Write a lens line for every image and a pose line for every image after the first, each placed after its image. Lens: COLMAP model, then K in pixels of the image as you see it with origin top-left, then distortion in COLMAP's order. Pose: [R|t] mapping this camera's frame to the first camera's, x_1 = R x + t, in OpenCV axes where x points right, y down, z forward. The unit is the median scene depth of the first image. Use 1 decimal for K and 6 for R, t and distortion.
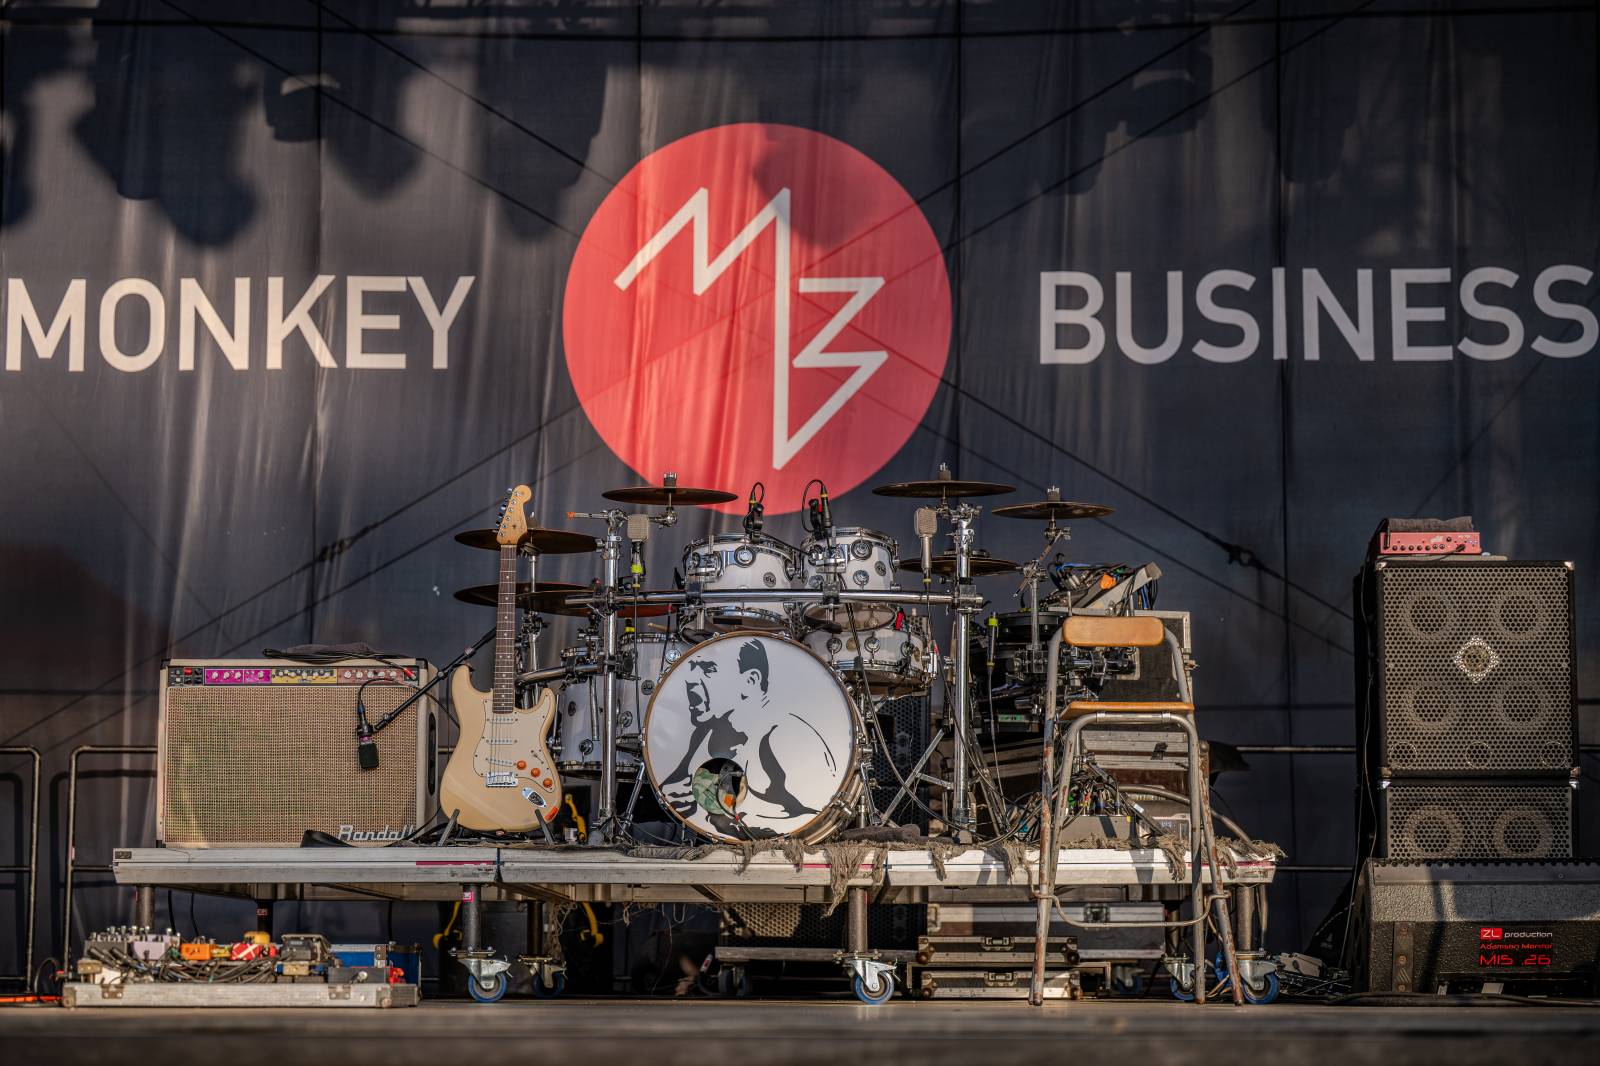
lens RADIAL K [[3082.5, 0, 800.0], [0, 3082.5, 533.0], [0, 0, 1]] dist [-0.036756, -0.106746]
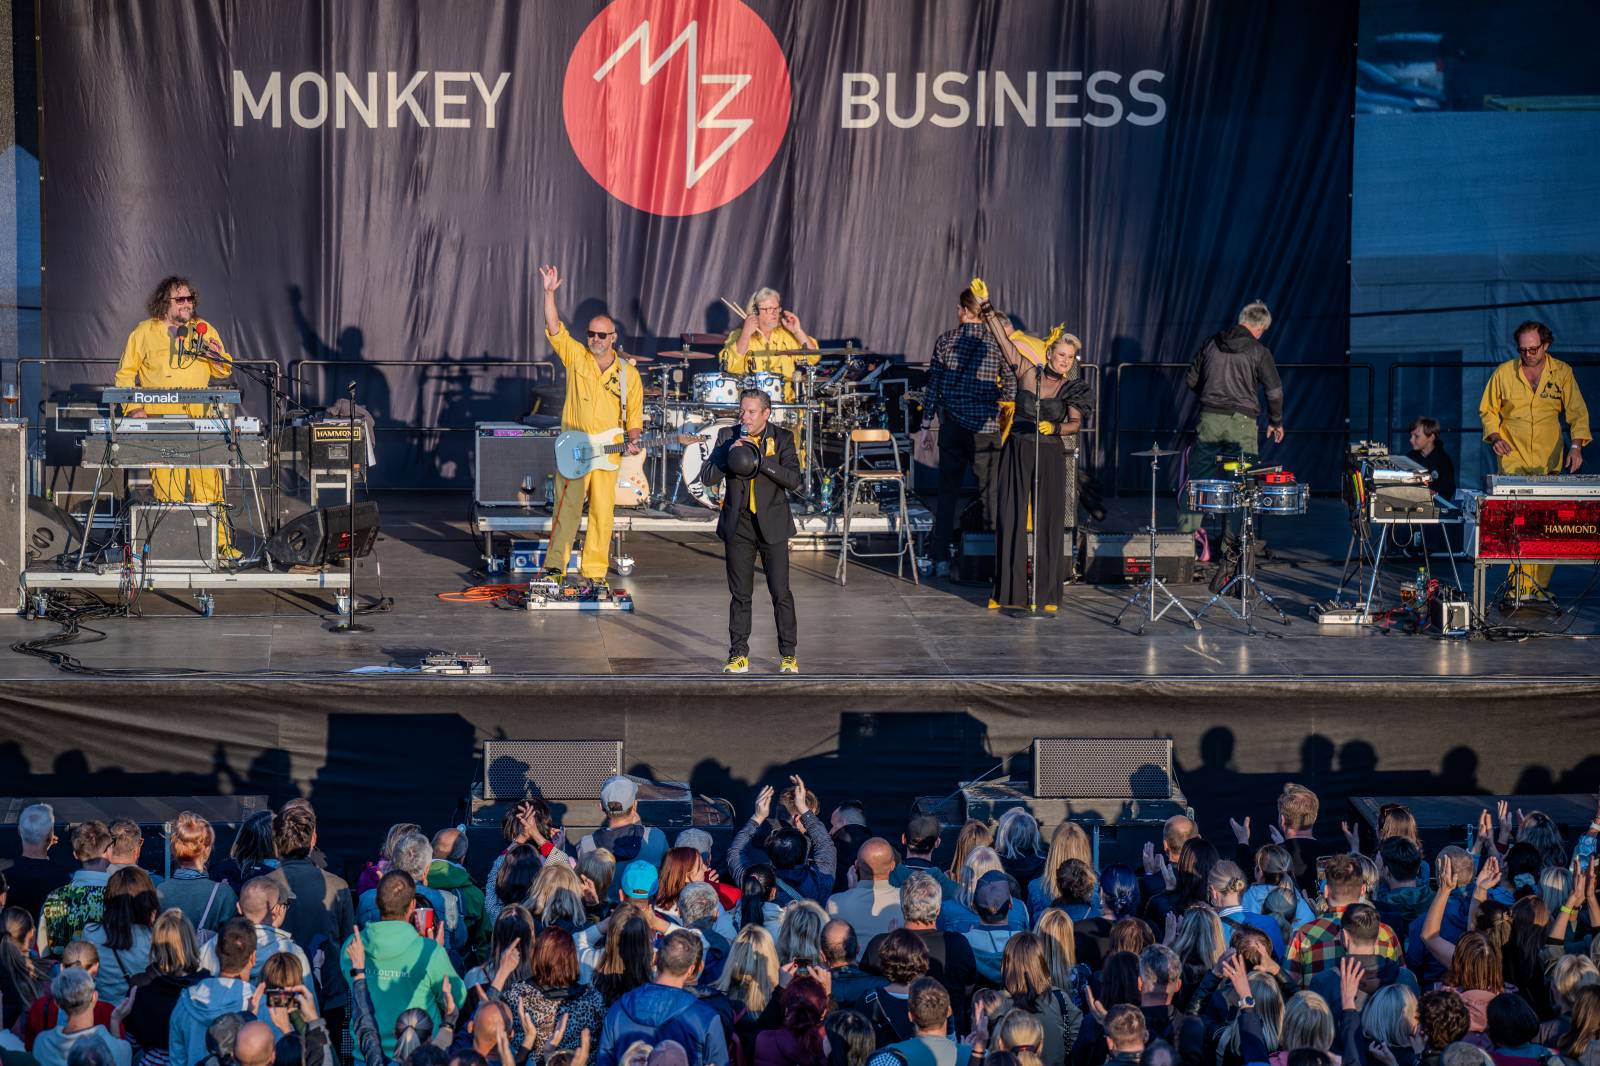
lens RADIAL K [[3082.5, 0, 800.0], [0, 3082.5, 533.0], [0, 0, 1]] dist [-0.036756, -0.106746]
pose [[0.997587, -0.000869, 0.069418, -0.124156], [-0.014922, 0.973868, 0.226623, -0.429927], [-0.067801, -0.227112, 0.971506, -1.379599]]
